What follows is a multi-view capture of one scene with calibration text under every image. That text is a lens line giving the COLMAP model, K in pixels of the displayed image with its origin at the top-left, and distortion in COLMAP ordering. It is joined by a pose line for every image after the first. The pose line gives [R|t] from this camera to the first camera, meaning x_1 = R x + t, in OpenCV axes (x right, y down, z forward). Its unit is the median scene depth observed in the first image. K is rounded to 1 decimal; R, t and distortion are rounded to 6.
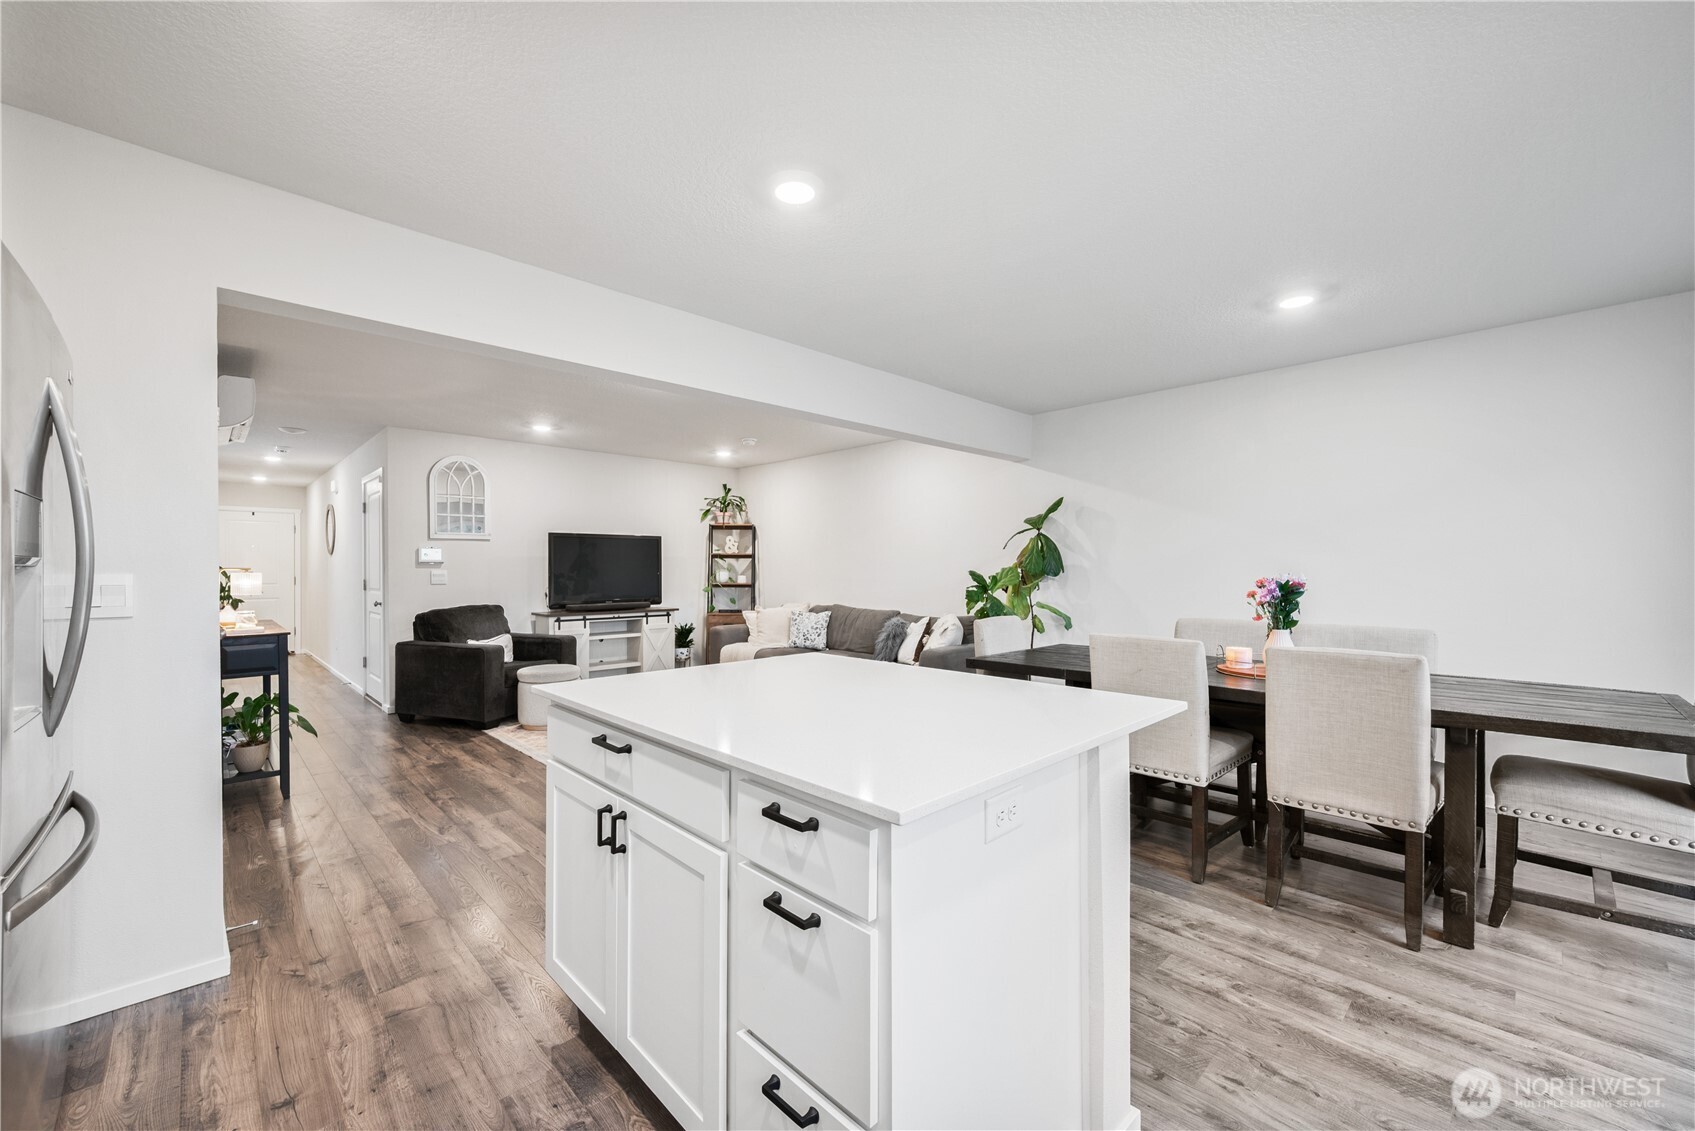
lens RADIAL K [[674.5, 0, 850.6], [0, 674.5, 571.5], [0, 0, 1]] dist [0.000547, 0.000070]
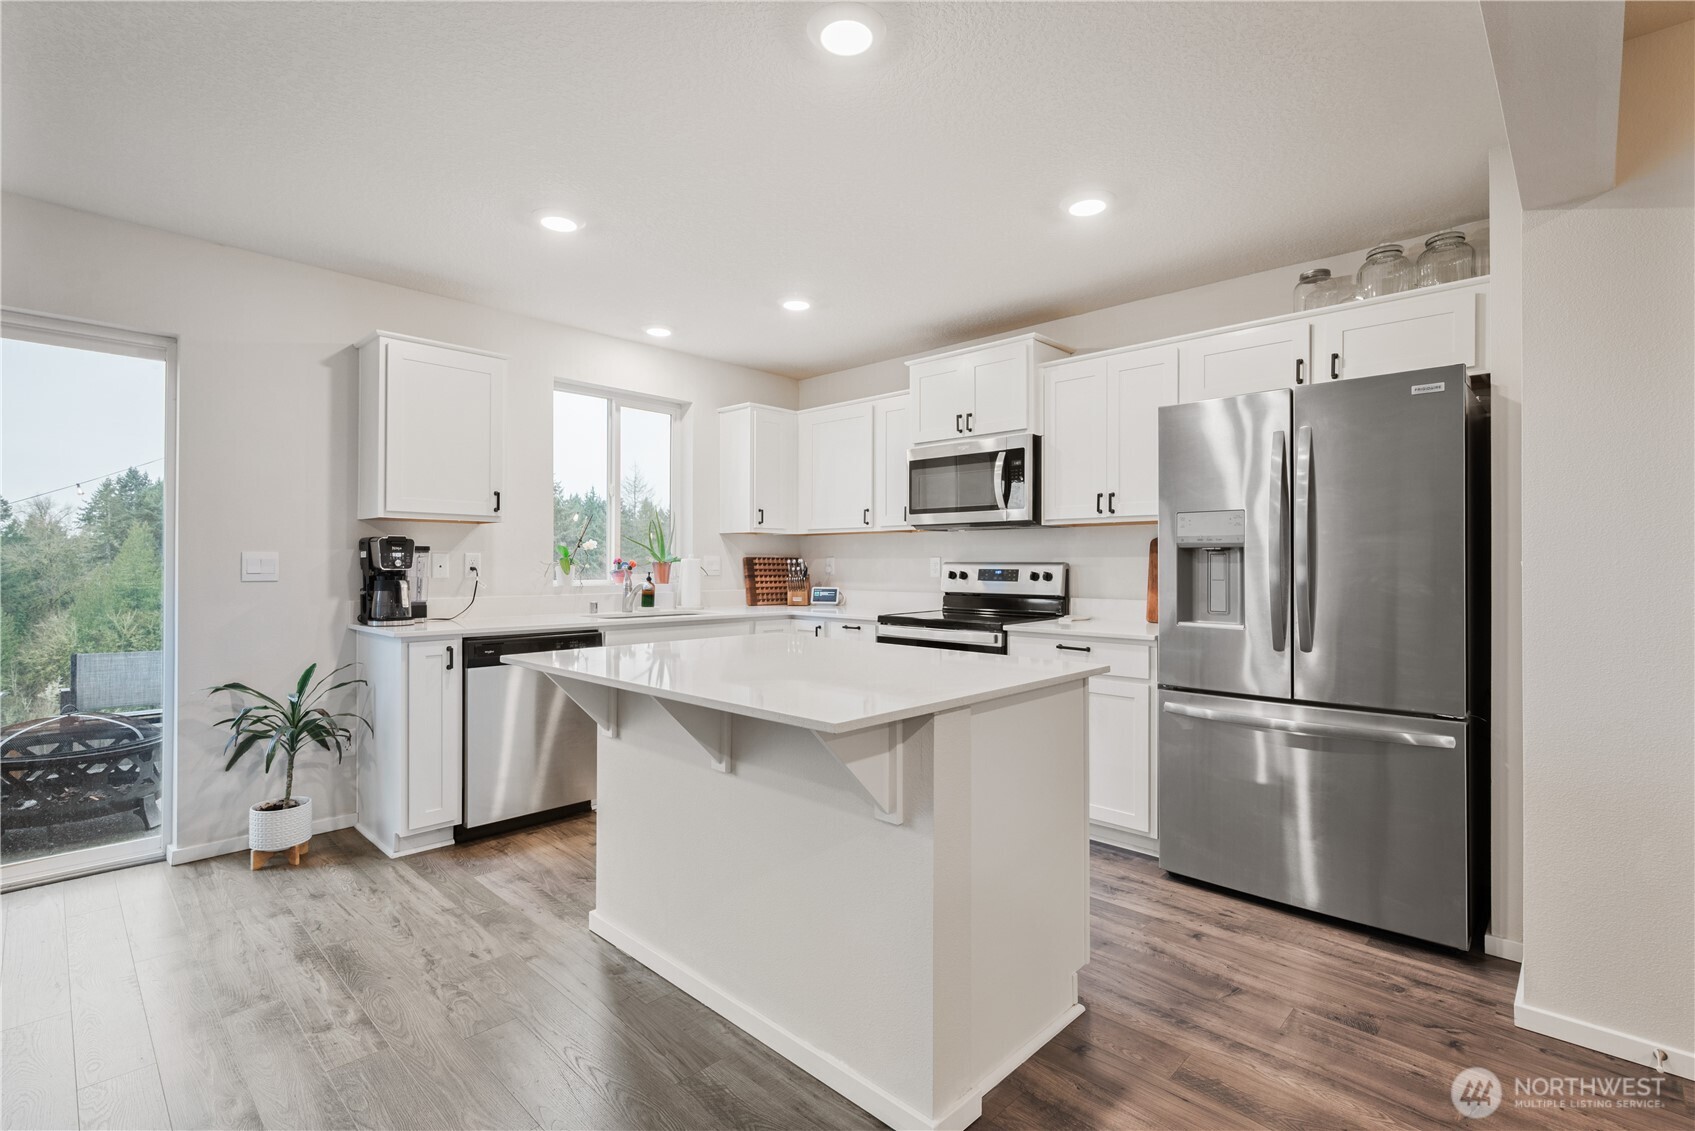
lens RADIAL K [[783.8, 0, 848.7], [0, 783.8, 561.3], [0, 0, 1]] dist [0.000299, -0.000065]
pose [[-0.999535, -0.000982, -0.030462, -0.019554], [-0.000933, 0.999998, -0.001604, 0.006886], [0.030463, -0.001575, -0.999535, 0.616115]]
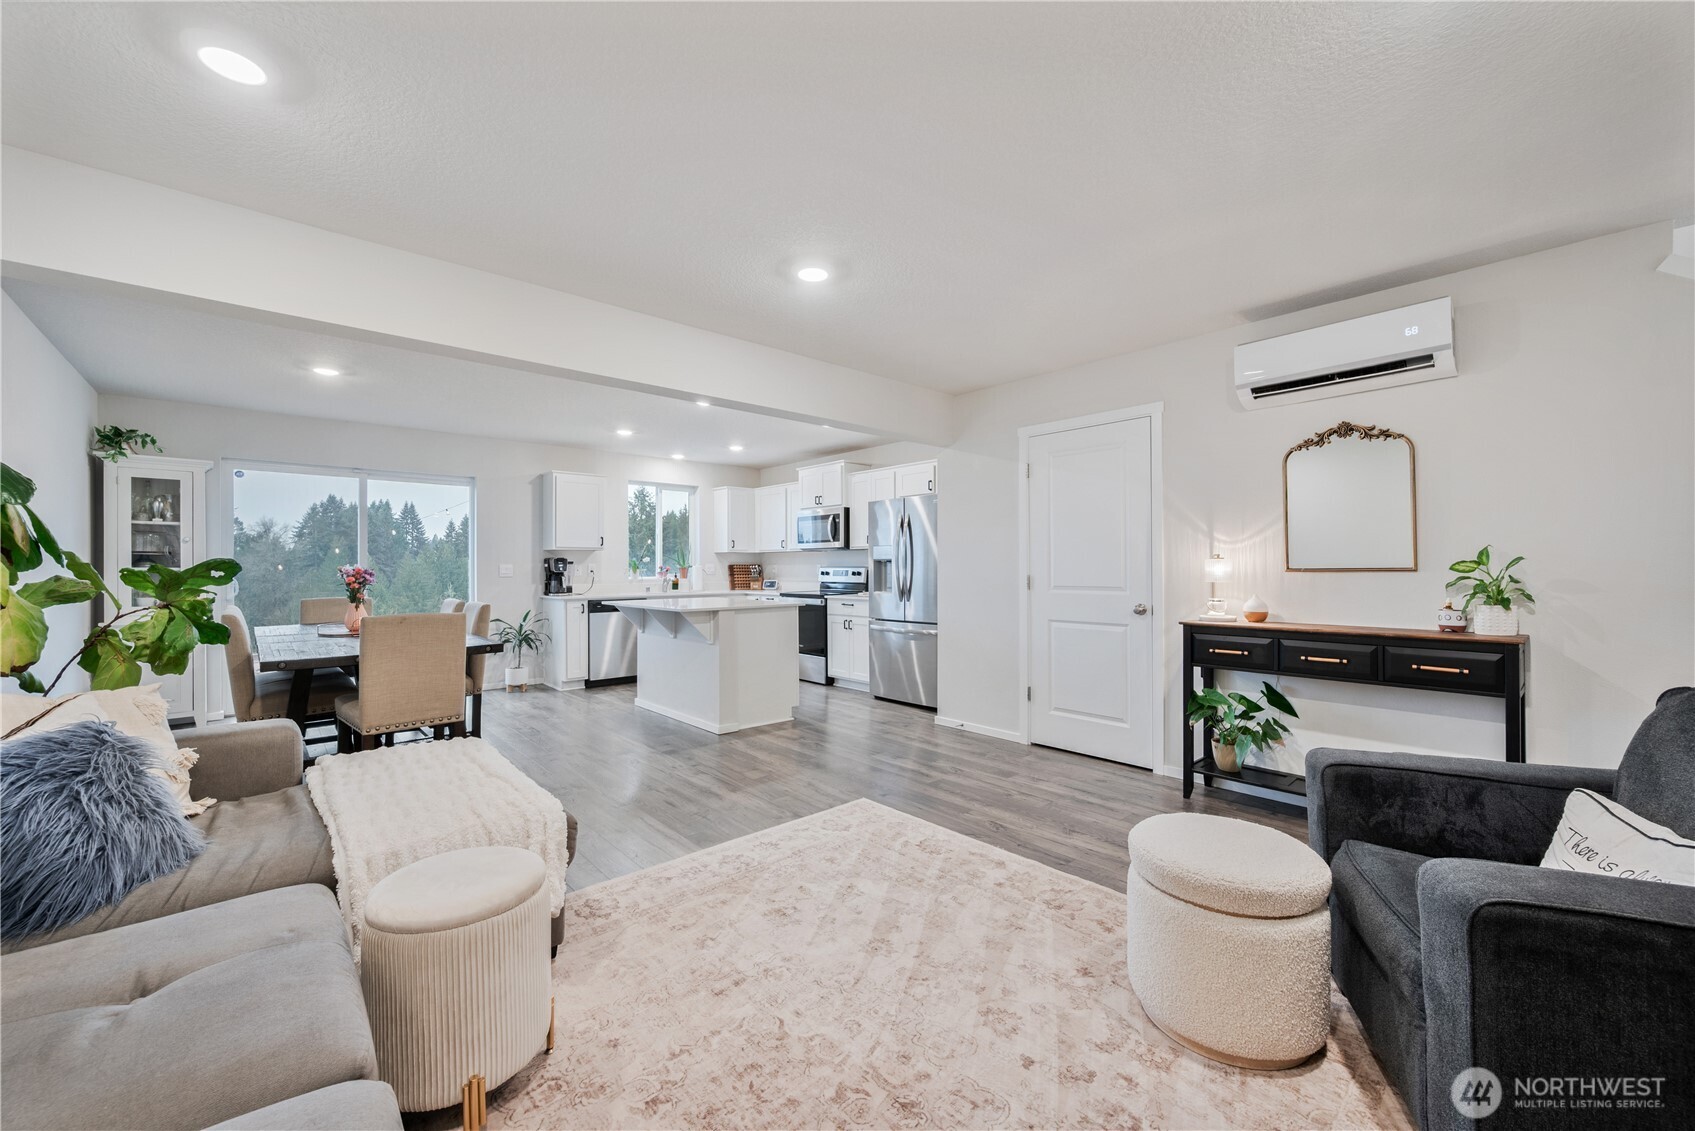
lens RADIAL K [[663.5, 0, 847.5], [0, 663.5, 565.5], [0, 0, 1]] dist [-0.002382, -0.000278]
pose [[-0.998864, 0.005557, 0.047335, -0.227907], [0.005541, 0.999985, -0.000471, 0.005036], [-0.047337, -0.000208, -0.998879, 1.090794]]
